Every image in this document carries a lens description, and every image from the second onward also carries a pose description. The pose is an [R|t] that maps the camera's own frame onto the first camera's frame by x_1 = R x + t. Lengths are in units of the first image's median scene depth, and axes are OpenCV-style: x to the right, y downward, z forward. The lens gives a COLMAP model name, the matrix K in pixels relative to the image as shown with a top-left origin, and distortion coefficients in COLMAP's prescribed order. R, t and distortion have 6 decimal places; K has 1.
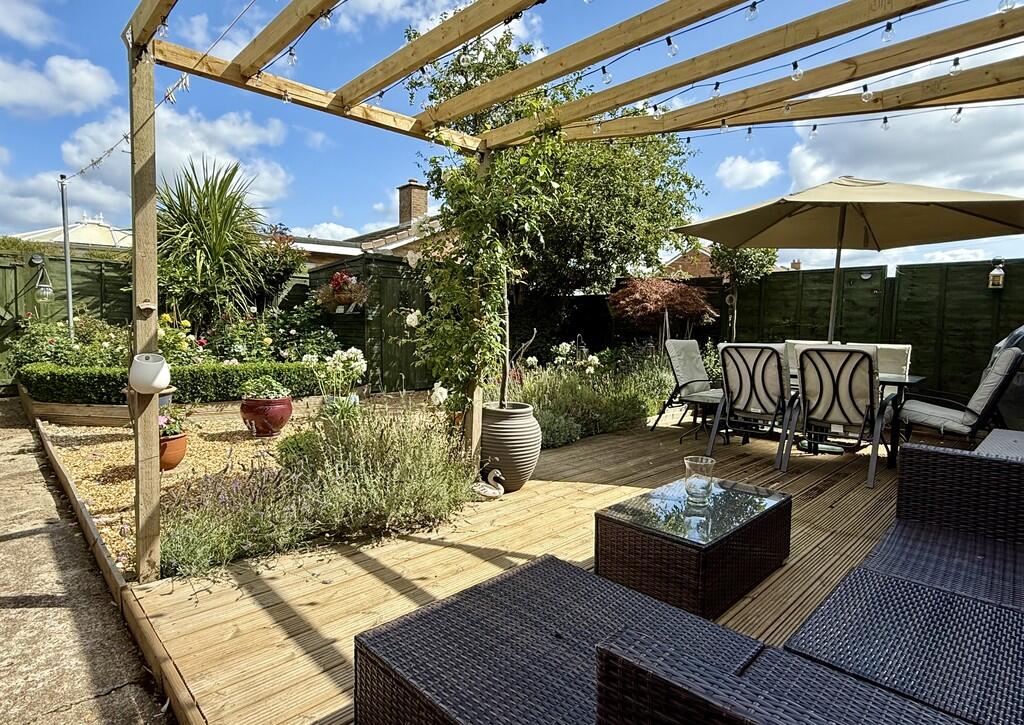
lens RADIAL K [[546.5, 0, 512.0], [0, 546.5, 362.5], [0, 0, 1]] dist [-0.001592, -0.000423]
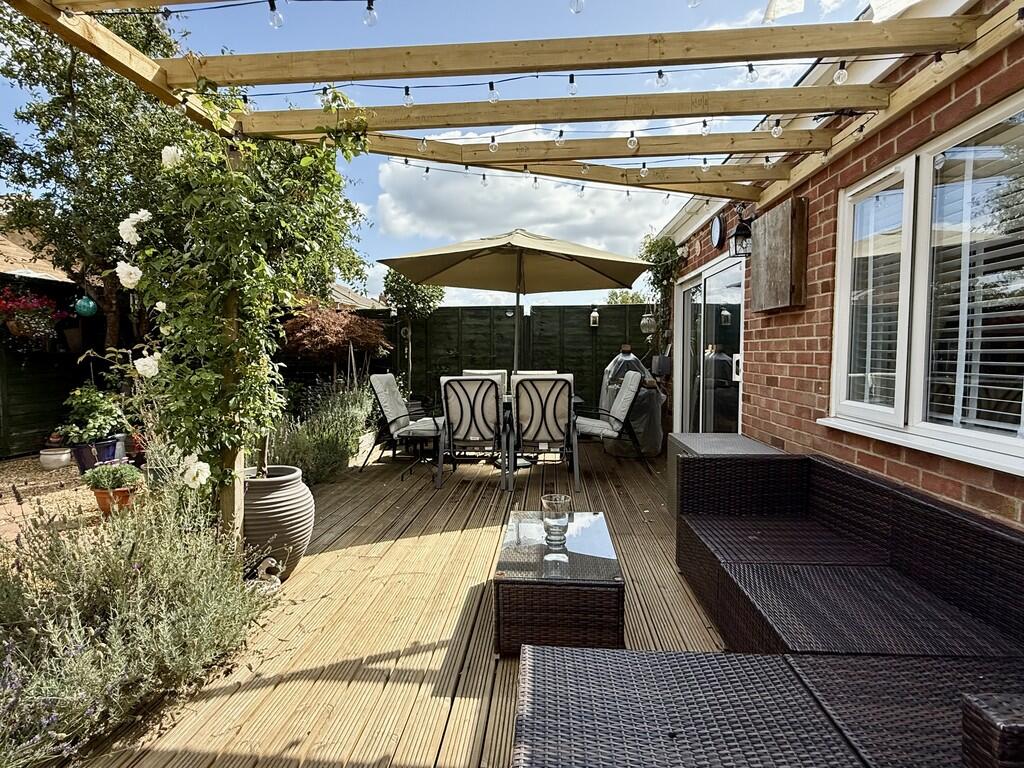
lens RADIAL K [[547.0, 0, 509.0], [0, 547.0, 386.6], [0, 0, 1]] dist [0.000688, -0.000718]
pose [[0.754538, -0.056917, 0.653784, -0.202015], [0.062079, 0.997955, 0.015234, -0.026191], [-0.653314, 0.029091, 0.756528, 0.149853]]
